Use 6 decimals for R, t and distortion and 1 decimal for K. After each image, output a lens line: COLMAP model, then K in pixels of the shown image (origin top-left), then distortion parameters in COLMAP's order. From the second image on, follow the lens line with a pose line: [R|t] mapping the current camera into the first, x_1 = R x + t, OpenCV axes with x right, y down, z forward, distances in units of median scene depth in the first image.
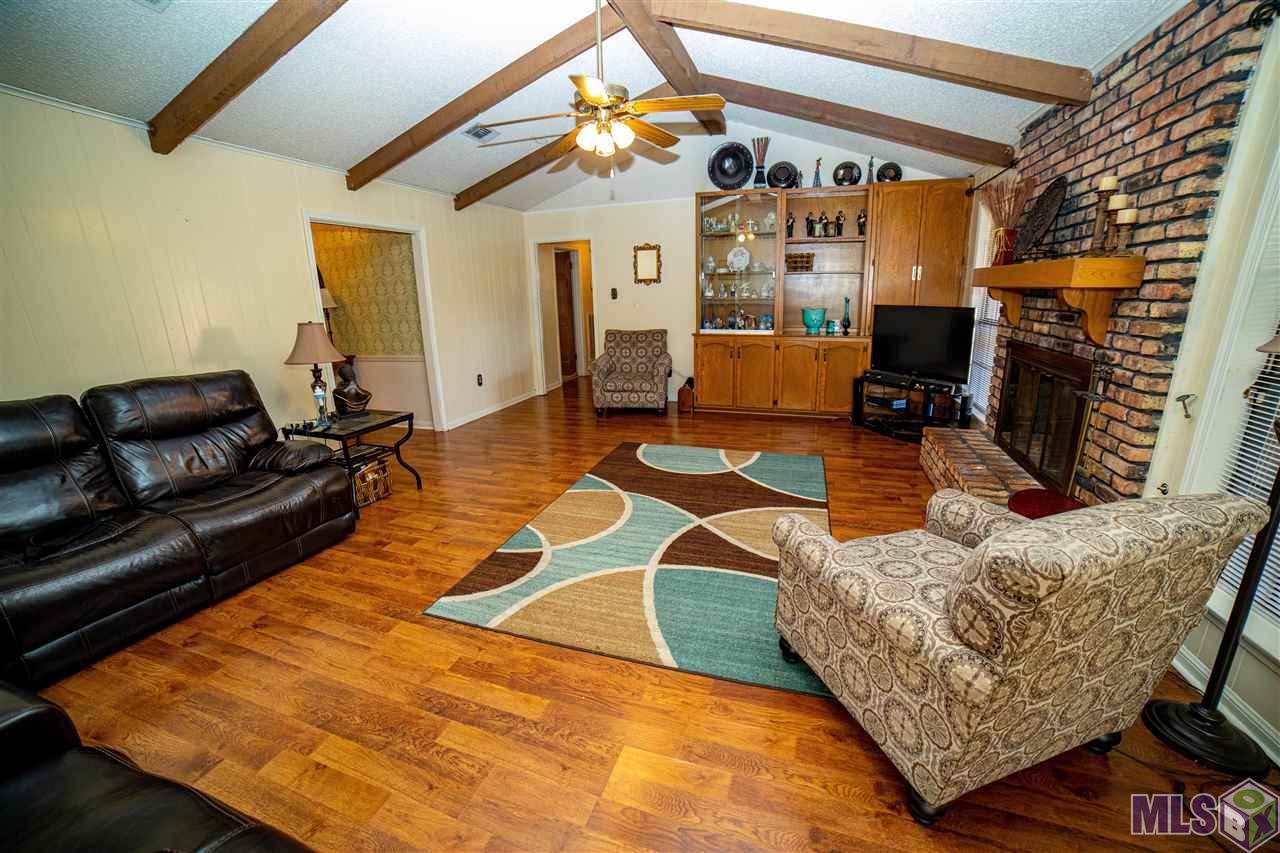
lens RADIAL K [[515.5, 0, 640.0], [0, 515.5, 426.5], [0, 0, 1]] dist [-0.121228, 0.042623]
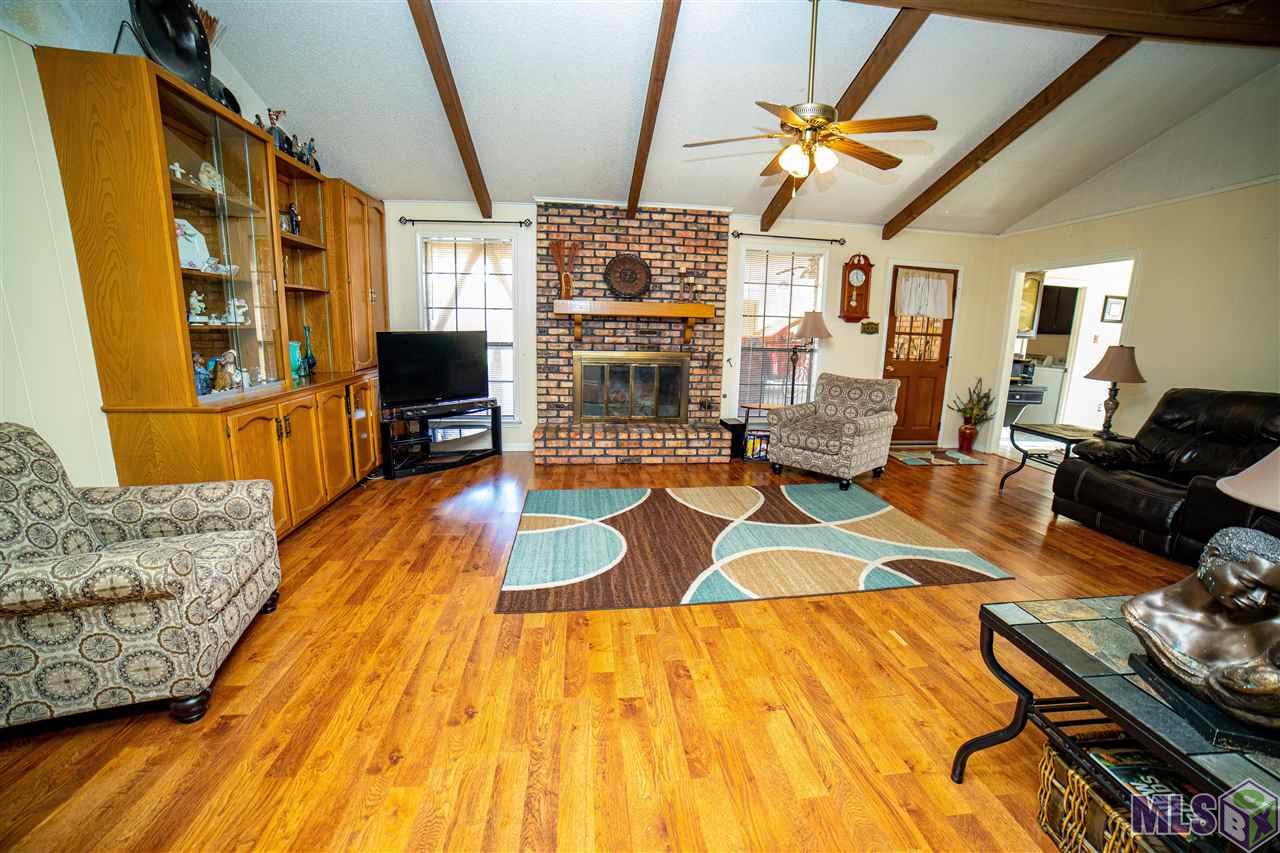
lens RADIAL K [[515.5, 0, 640.0], [0, 515.5, 426.5], [0, 0, 1]] dist [-0.121228, 0.042623]
pose [[-0.425493, -0.159749, 0.890750, -0.735915], [0.224005, 0.935073, 0.274701, -0.353768], [-0.876800, 0.316416, -0.362082, 1.497373]]
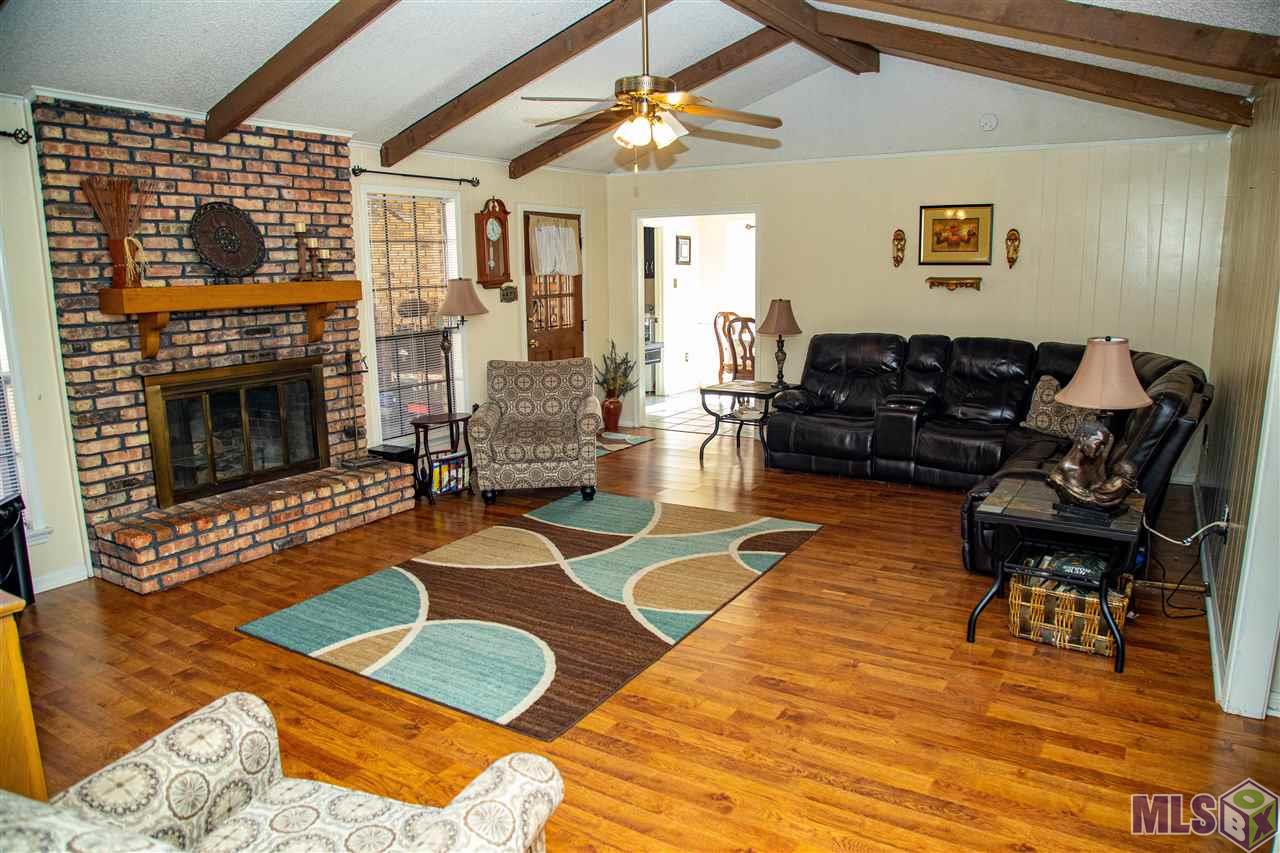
lens RADIAL K [[864.5, 0, 643.3], [0, 864.5, 435.3], [0, 0, 1]] dist [-0.125549, 0.069685]
pose [[-0.973082, -0.005834, 0.230386, -0.350360], [0.096280, 0.897969, 0.429396, -0.617224], [-0.209385, 0.440019, -0.873236, 2.121728]]
